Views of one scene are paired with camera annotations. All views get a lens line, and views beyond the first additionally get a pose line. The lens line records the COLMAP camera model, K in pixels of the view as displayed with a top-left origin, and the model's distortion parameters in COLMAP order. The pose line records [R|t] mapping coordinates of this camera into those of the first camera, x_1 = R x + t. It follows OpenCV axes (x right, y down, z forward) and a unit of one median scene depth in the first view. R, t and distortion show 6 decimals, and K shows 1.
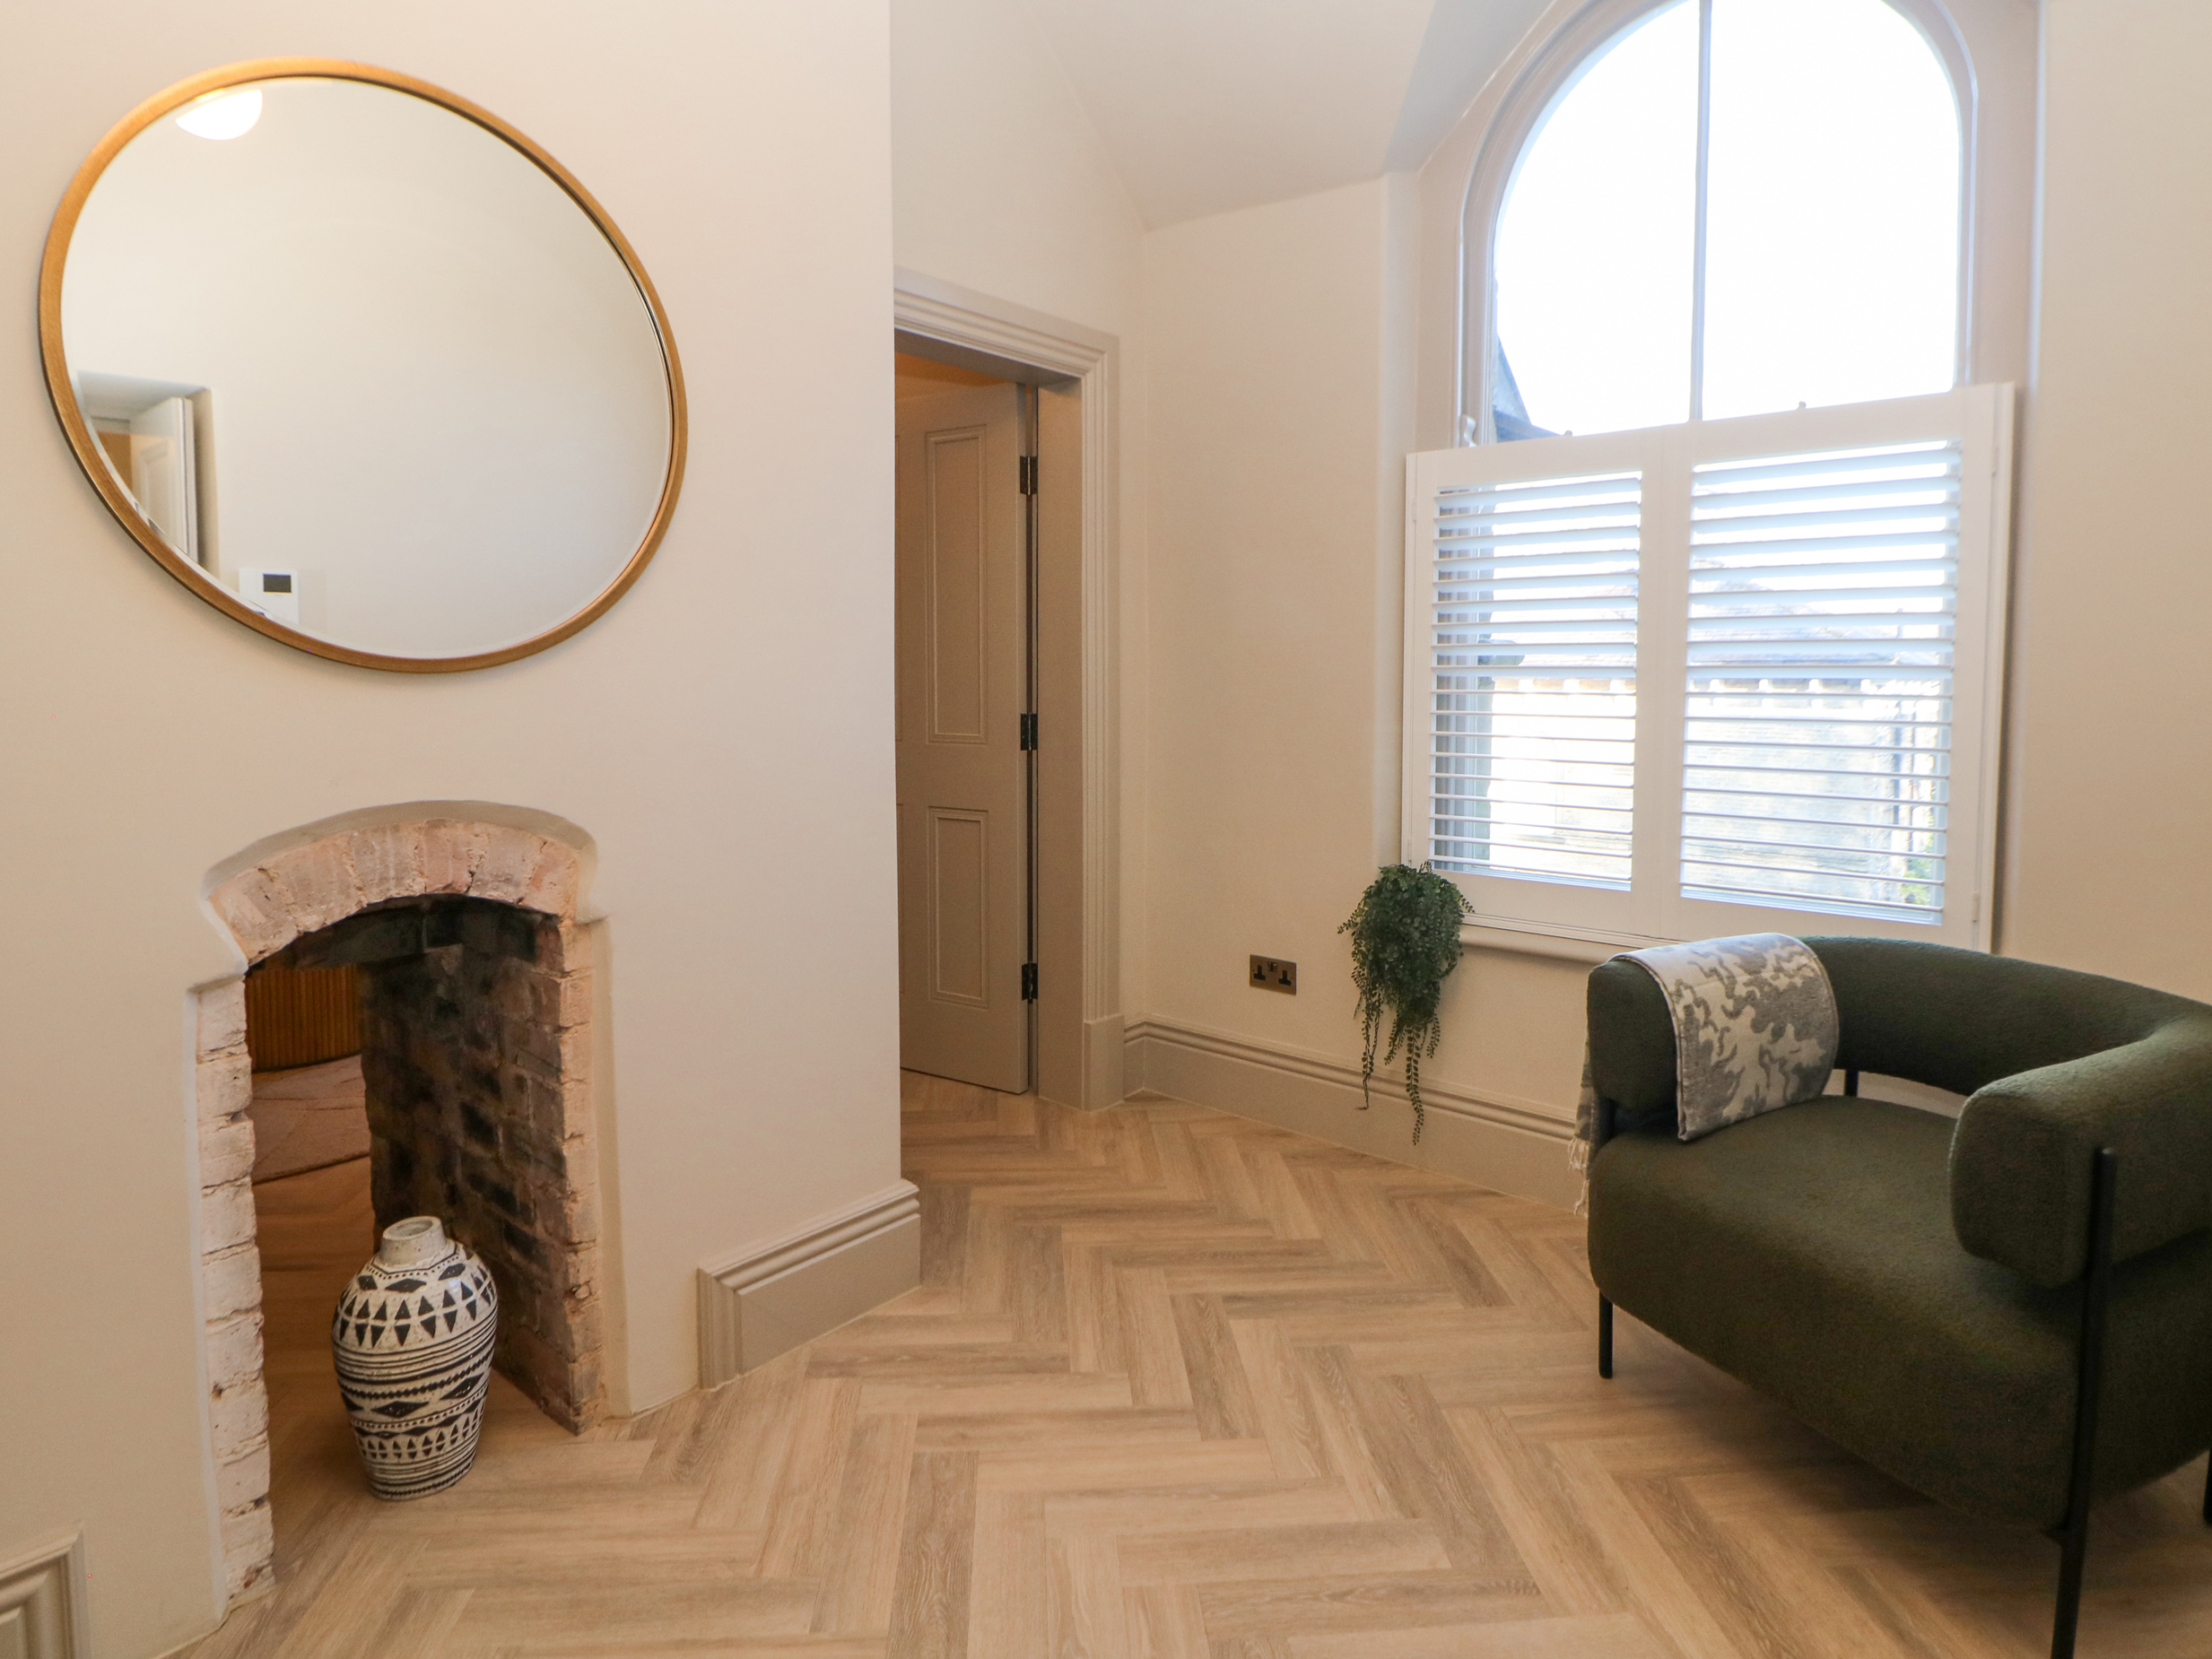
lens RADIAL K [[1235.0, 0, 1104.3], [0, 1235.0, 741.8], [0, 0, 1]] dist [-0.000877, -0.001492]
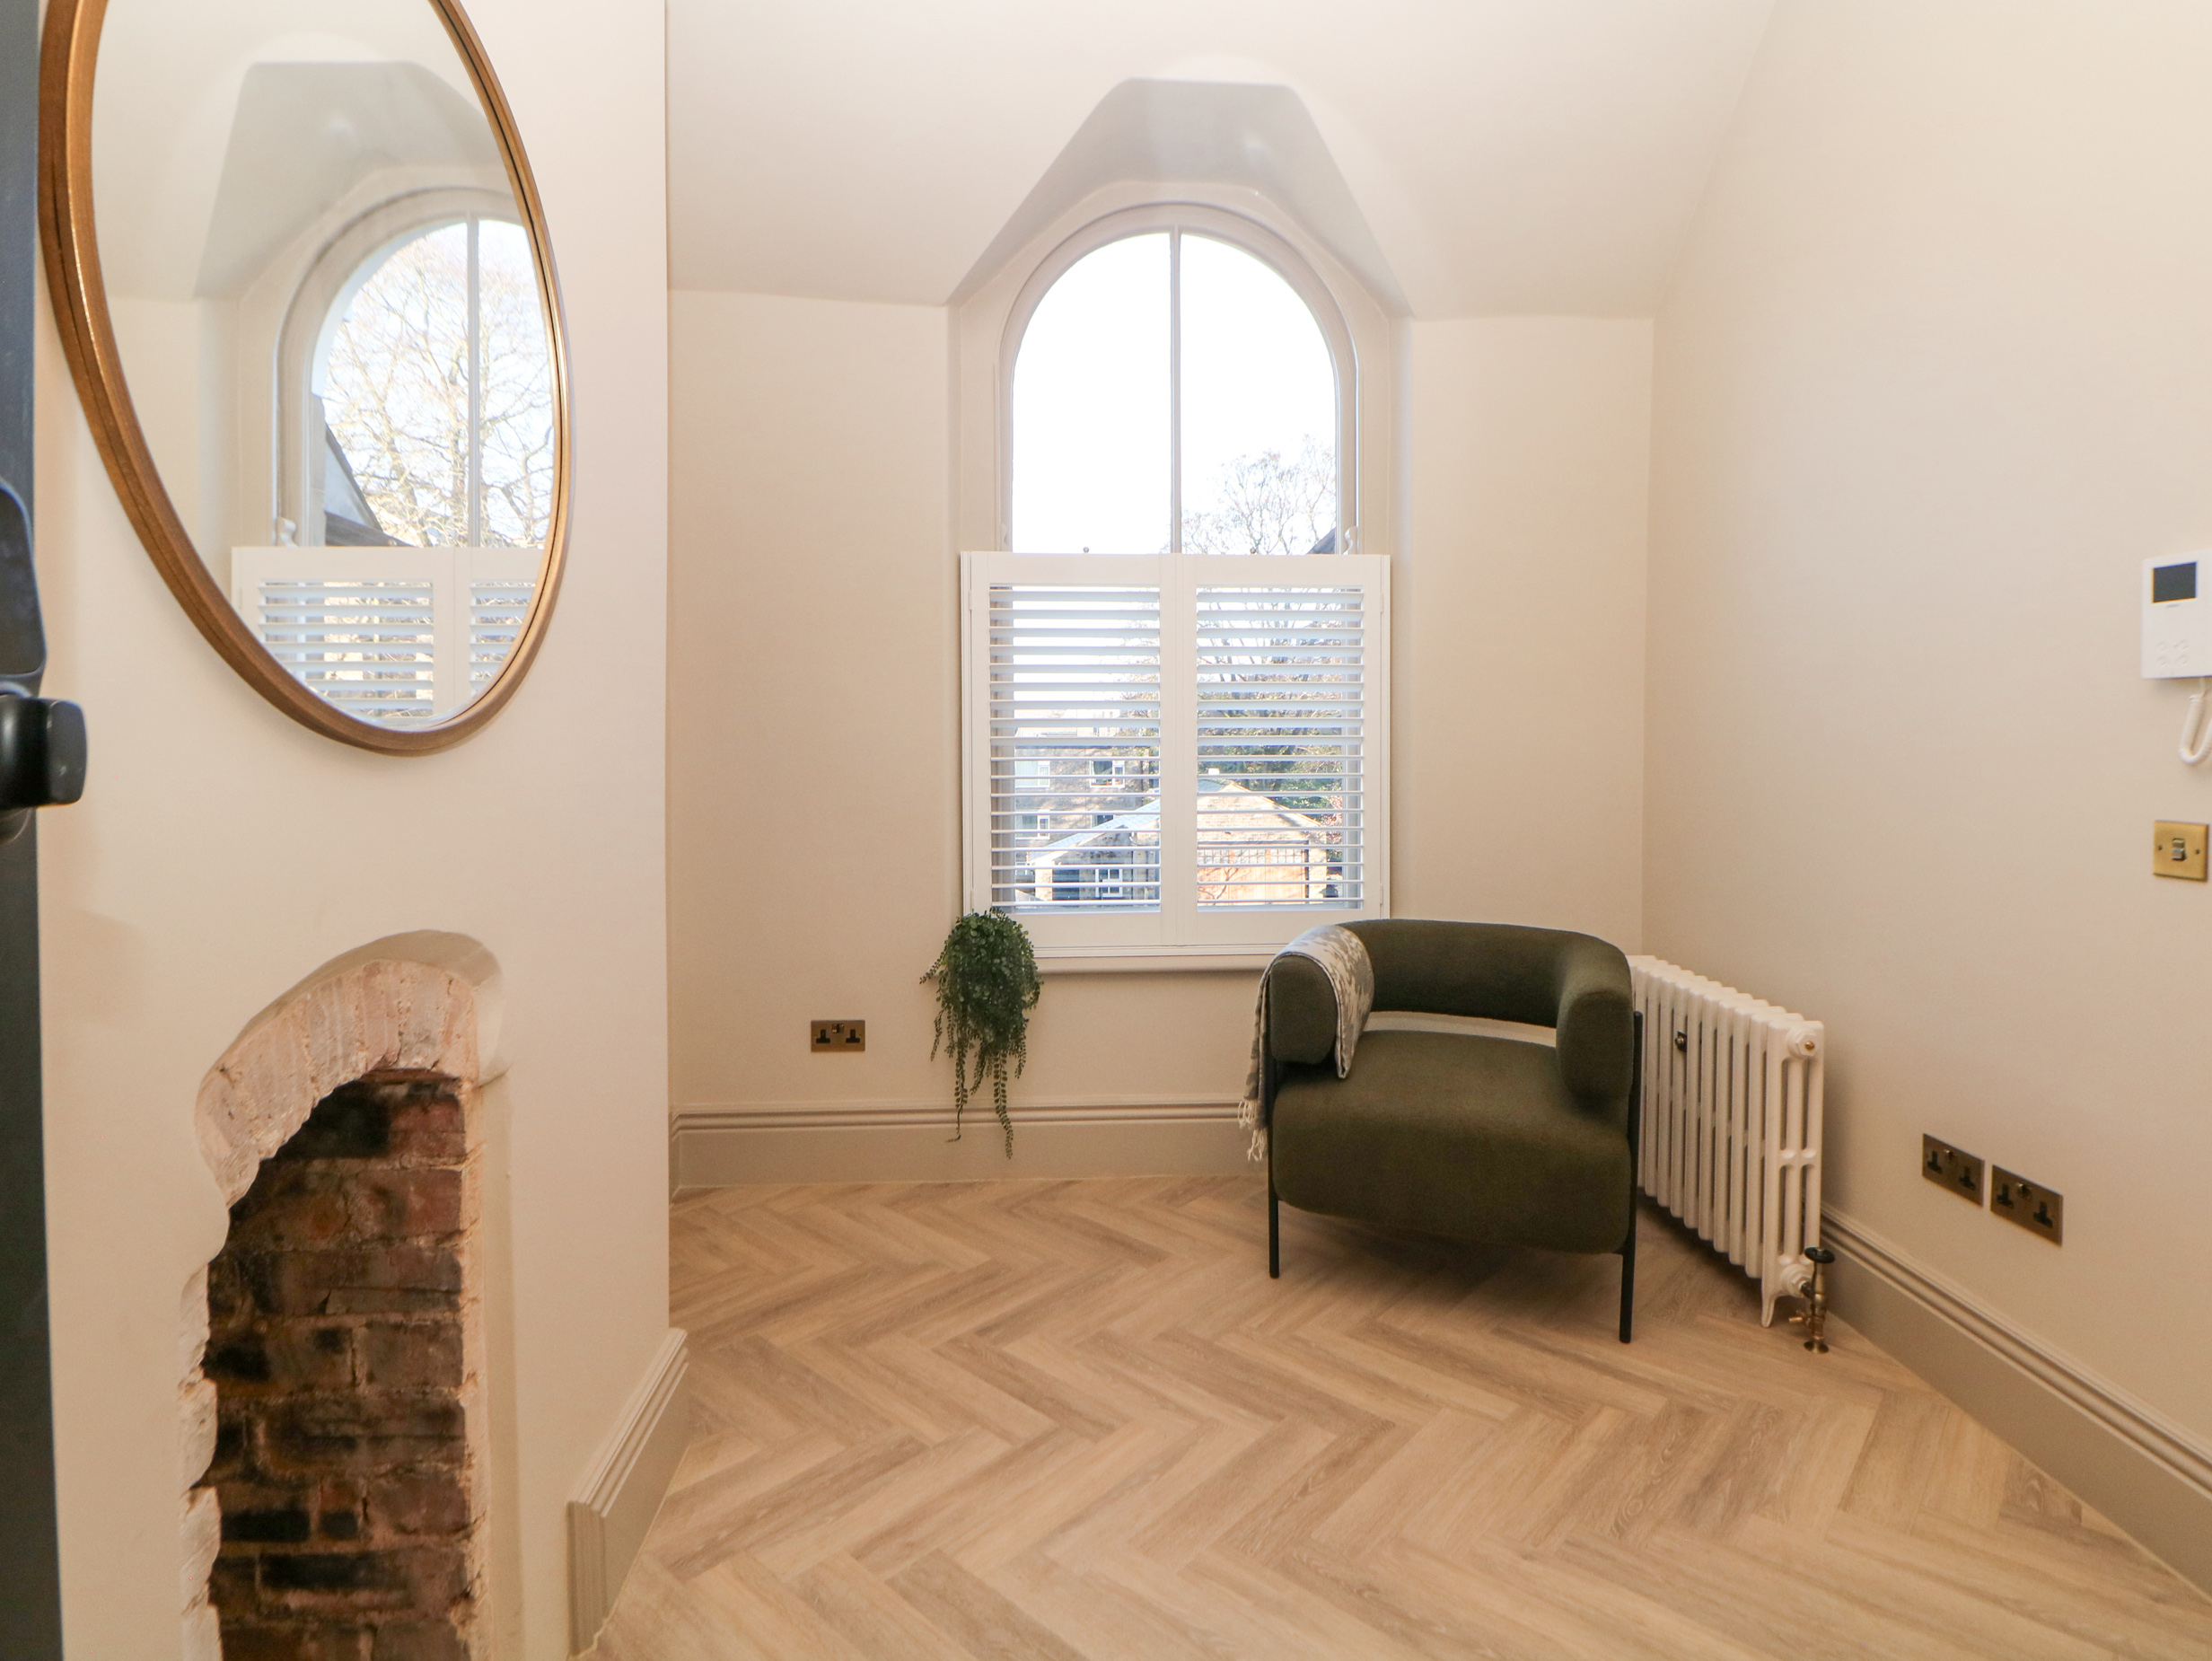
lens RADIAL K [[1172.5, 0, 1106.8], [0, 1172.5, 764.1], [0, 0, 1]] dist [0.025303, -0.023869]
pose [[0.723062, -0.017197, 0.690569, -0.578849], [0.041975, 0.998937, -0.019074, -0.015586], [-0.689507, 0.042778, 0.723015, 0.193212]]
